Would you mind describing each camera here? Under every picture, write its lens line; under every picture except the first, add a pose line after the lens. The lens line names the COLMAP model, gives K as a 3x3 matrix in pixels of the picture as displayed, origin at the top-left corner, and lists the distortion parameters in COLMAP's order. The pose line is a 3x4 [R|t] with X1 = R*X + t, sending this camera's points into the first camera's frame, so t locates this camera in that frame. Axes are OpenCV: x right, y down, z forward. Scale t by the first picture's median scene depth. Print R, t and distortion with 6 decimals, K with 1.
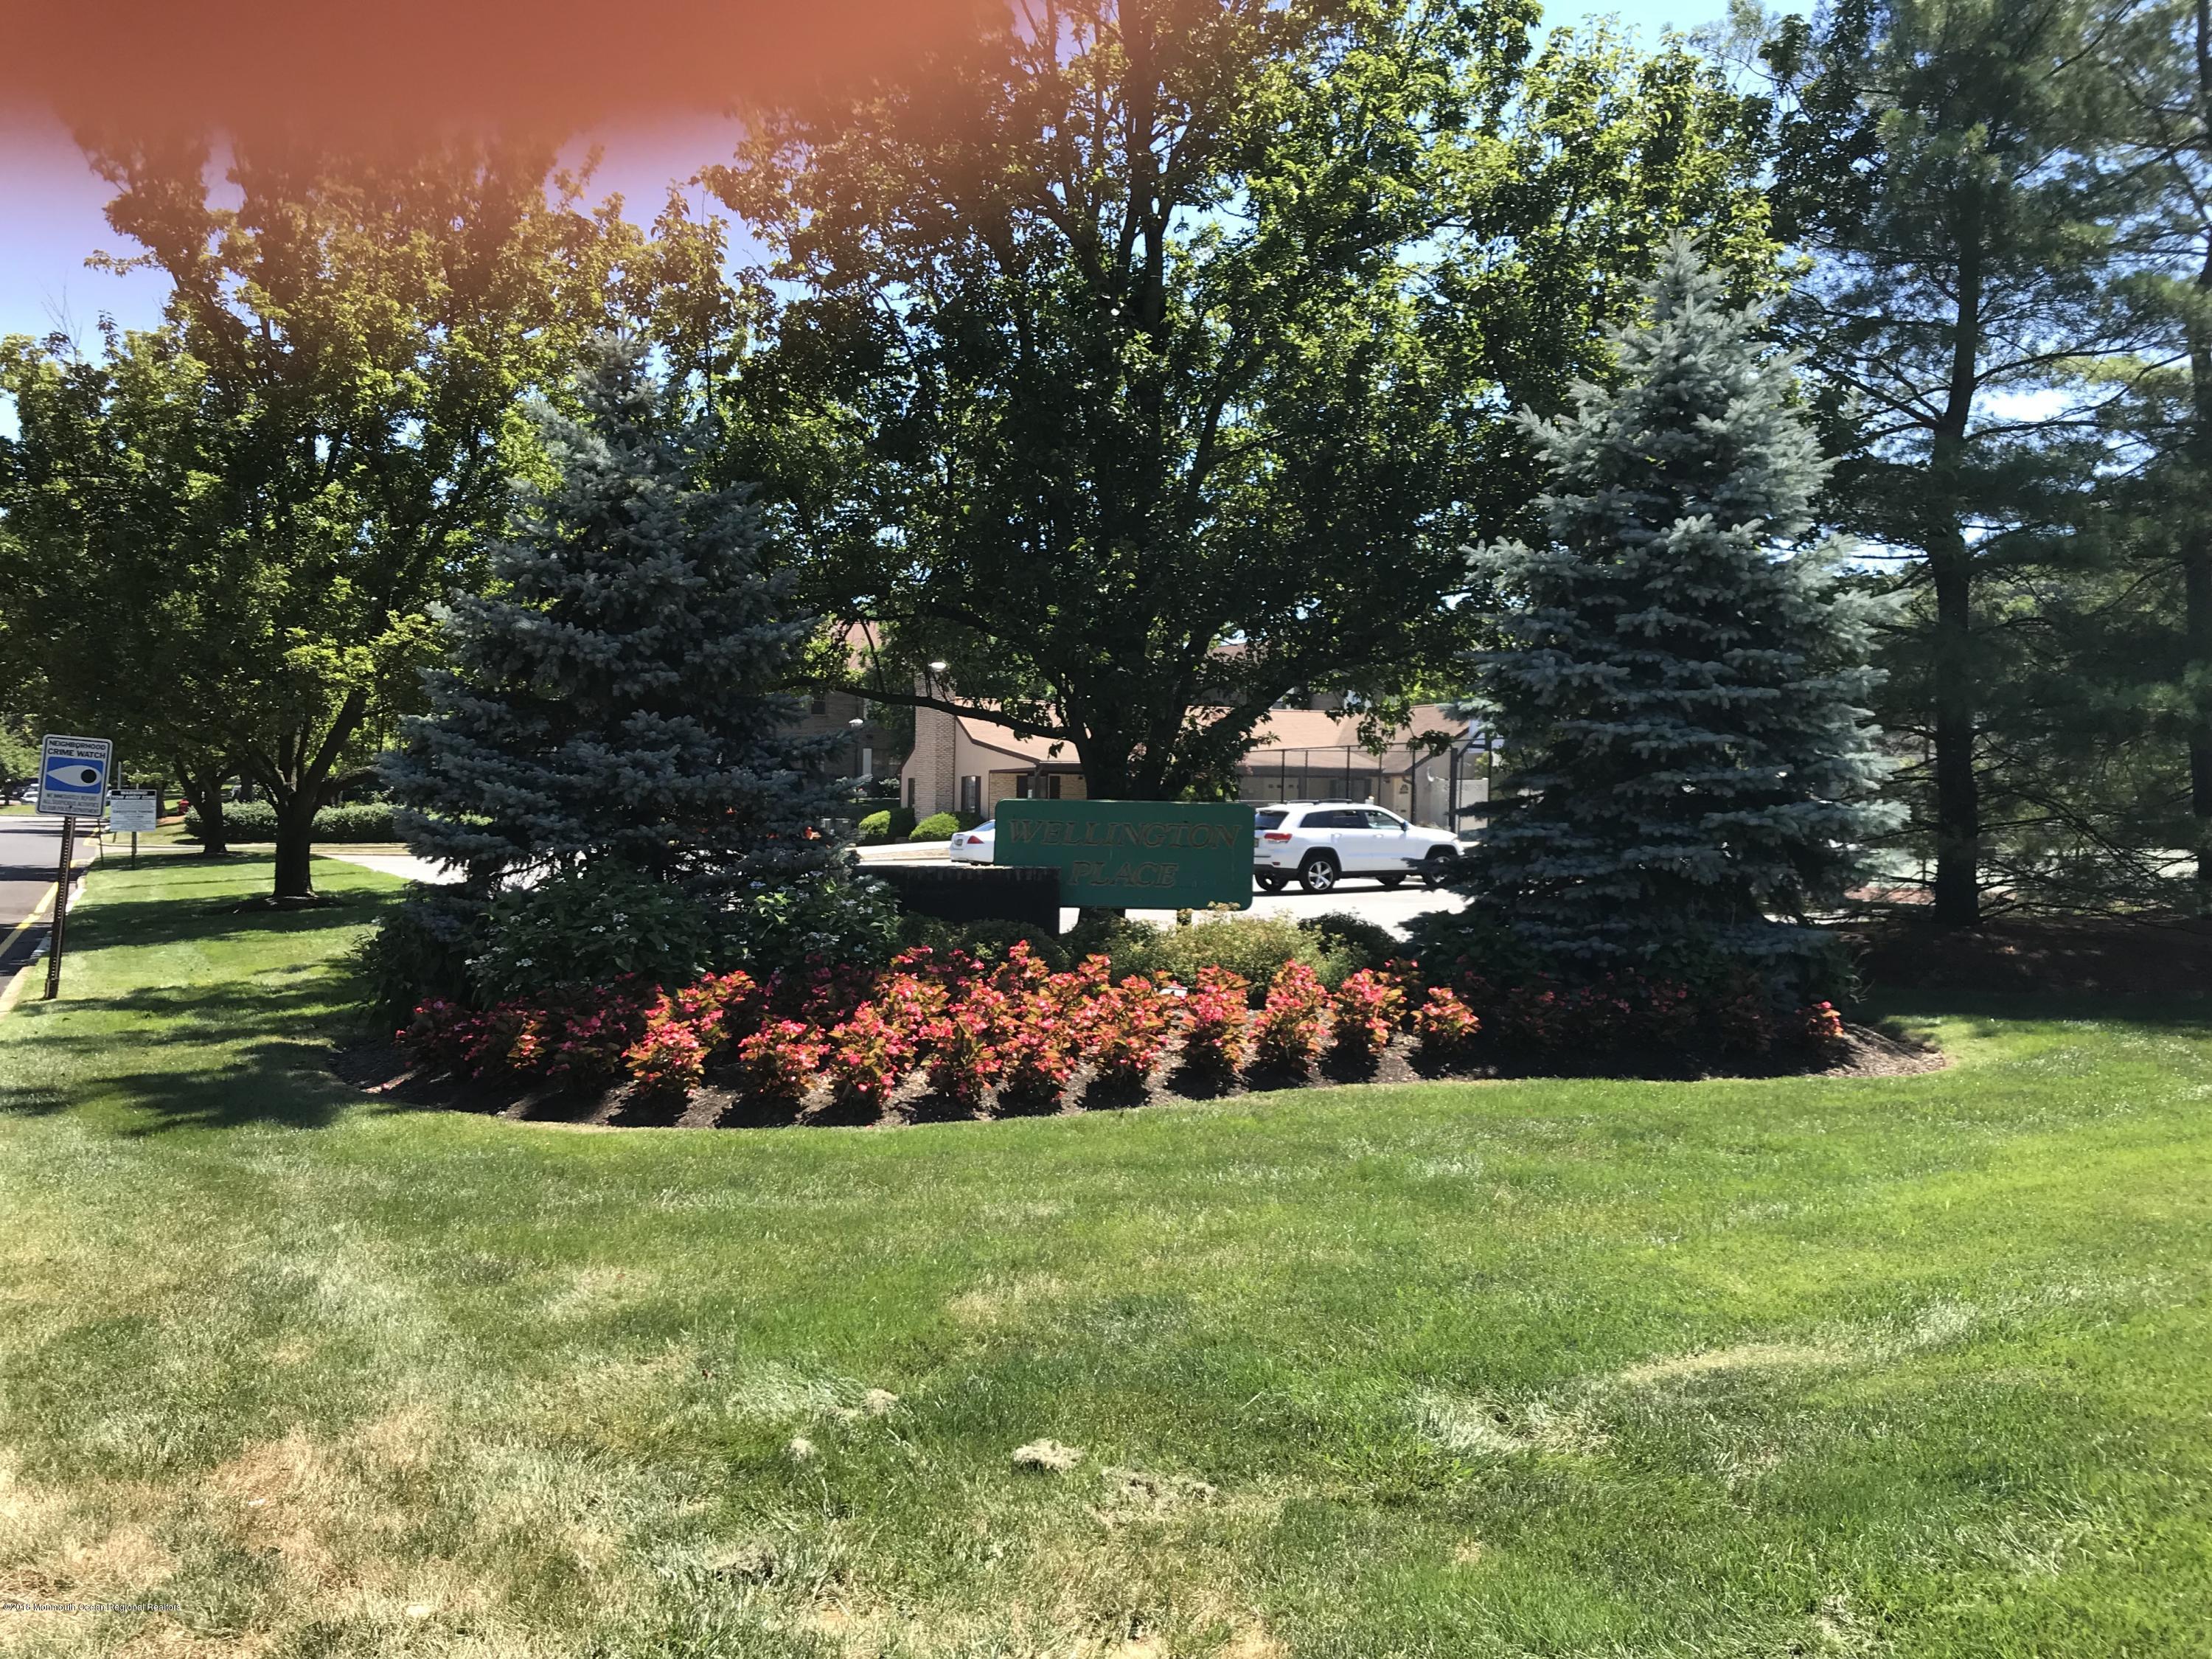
lens RADIAL K [[1789.1, 0, 1108.3], [0, 1789.1, 798.5], [0, 0, 1]] dist [0.054456, 0.003137]
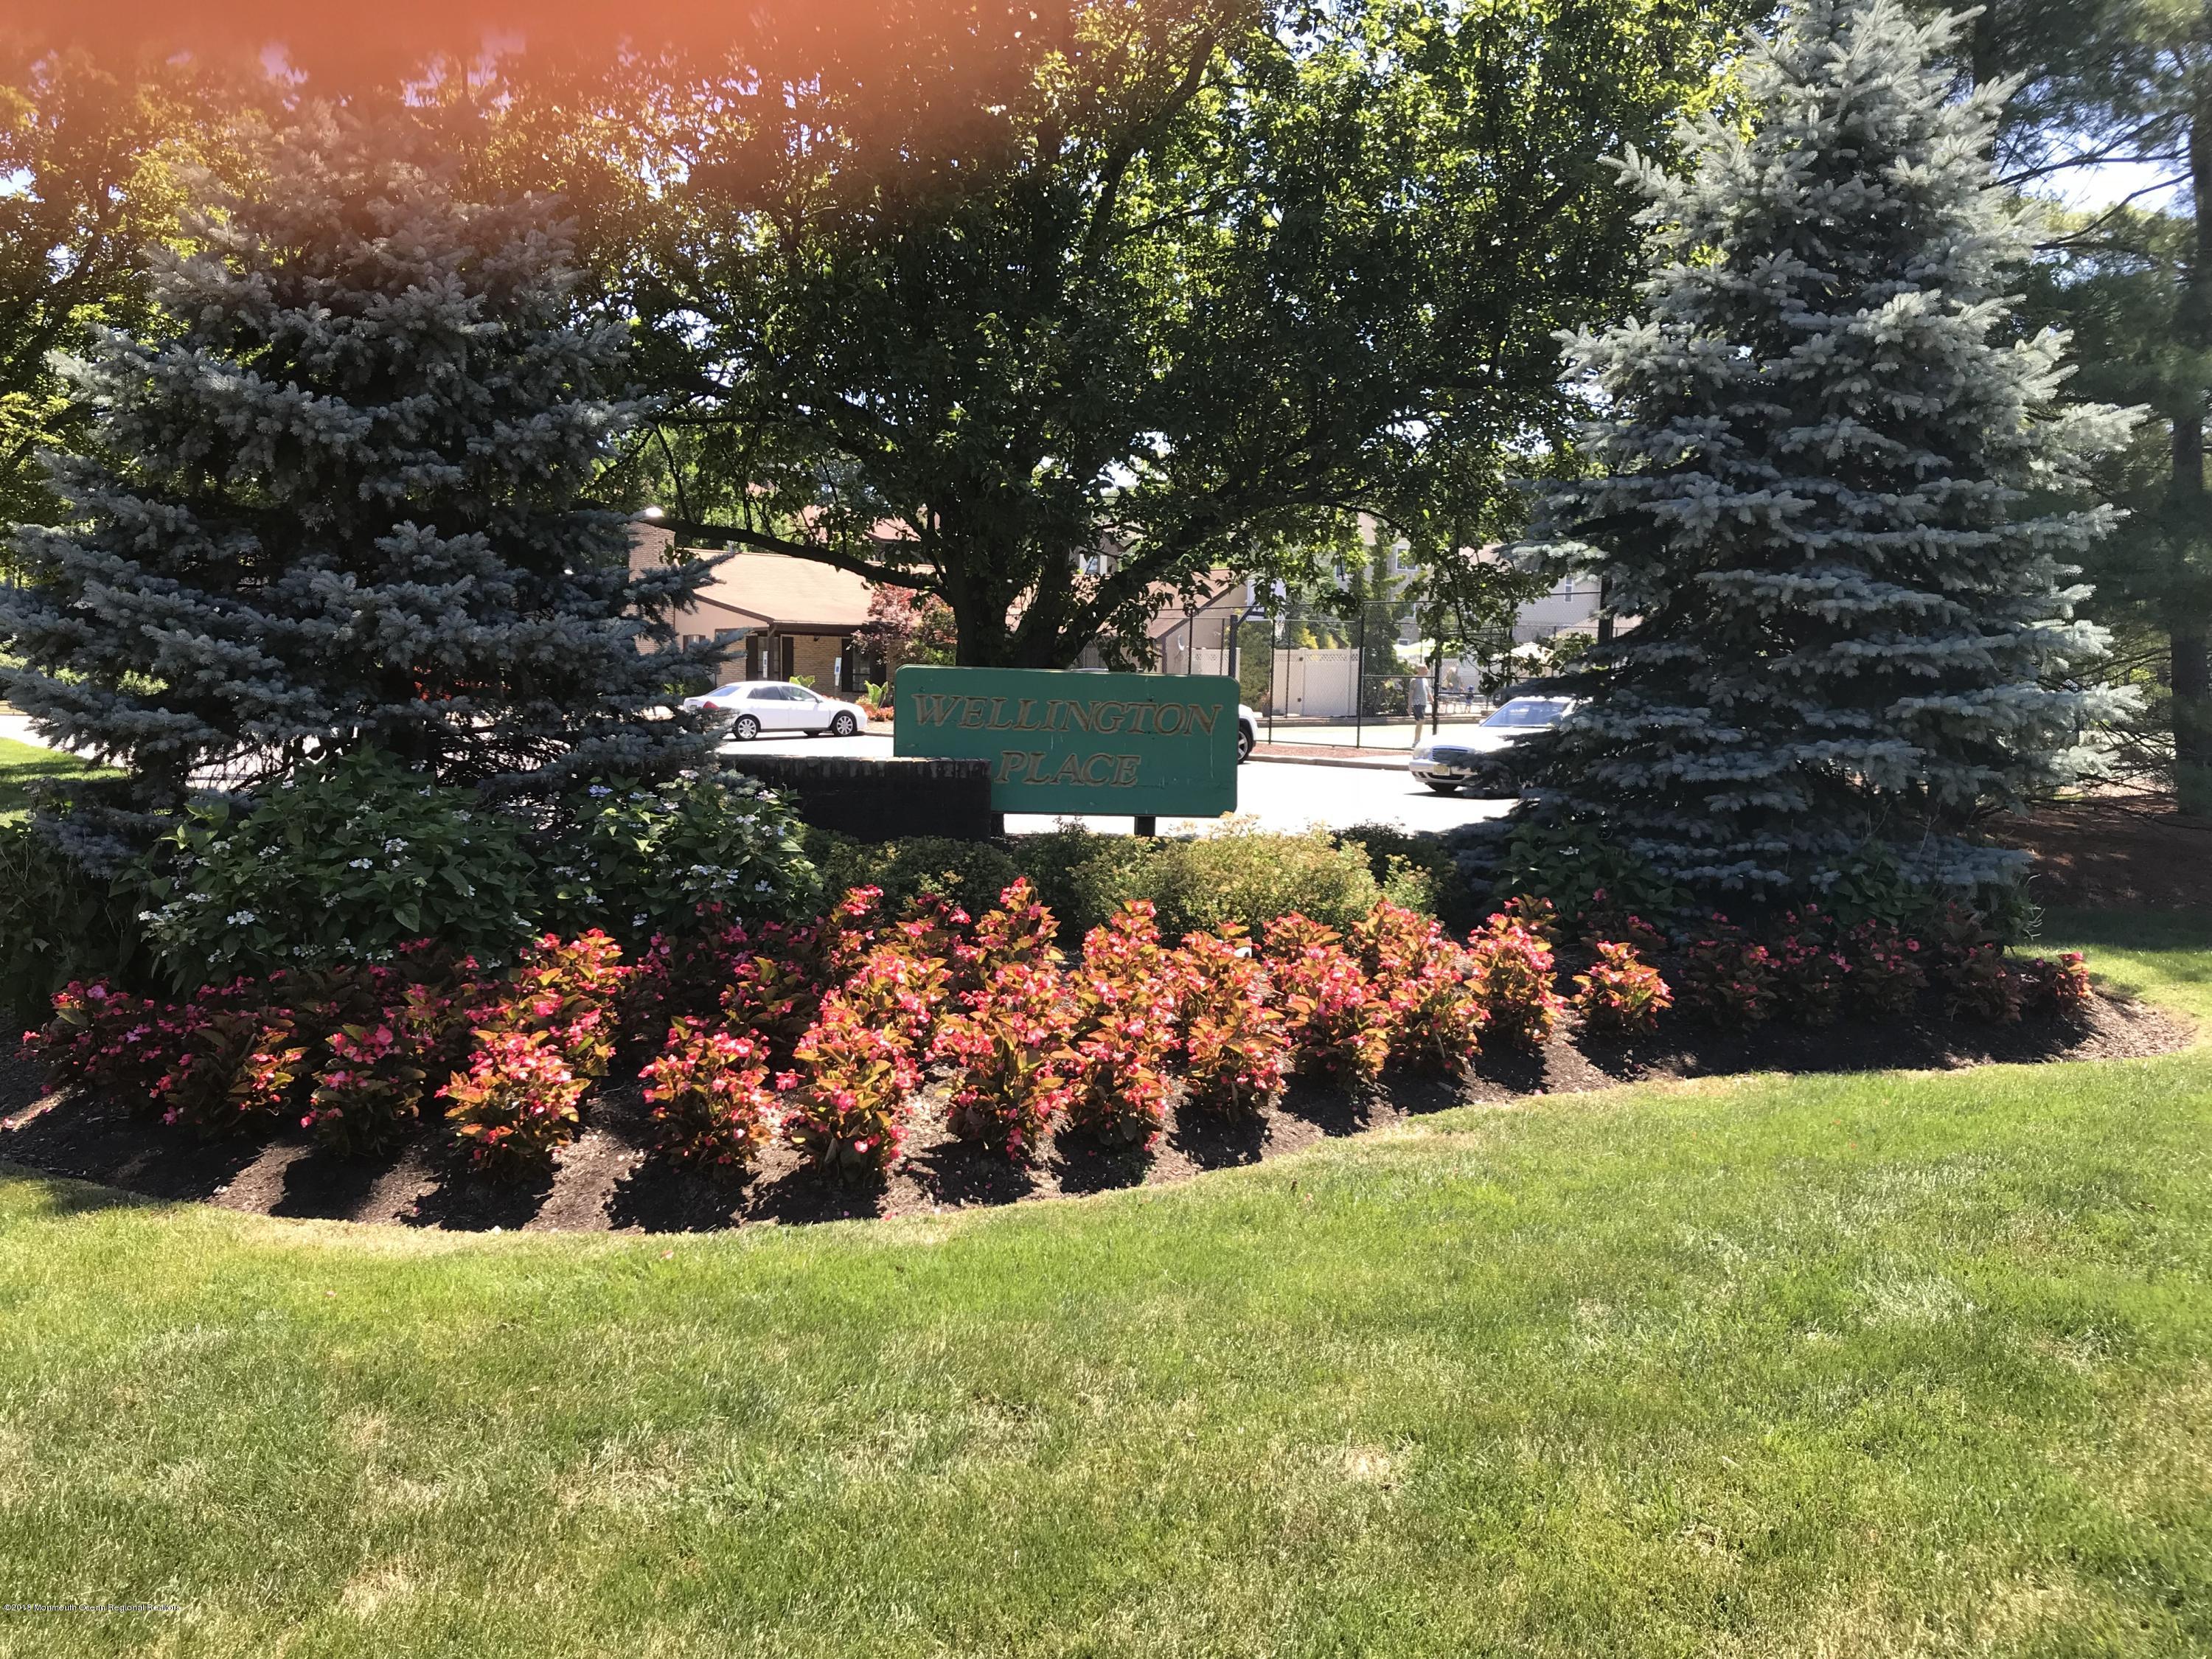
lens RADIAL K [[1802.3, 0, 1106.0], [0, 1802.3, 829.5], [0, 0, 1]] dist [-0.000403, 0.050375]
pose [[0.986964, -0.000519, 0.160941, -0.119515], [-0.014265, 0.995777, 0.090693, -0.000842], [-0.160308, -0.091806, 0.982788, 0.313331]]
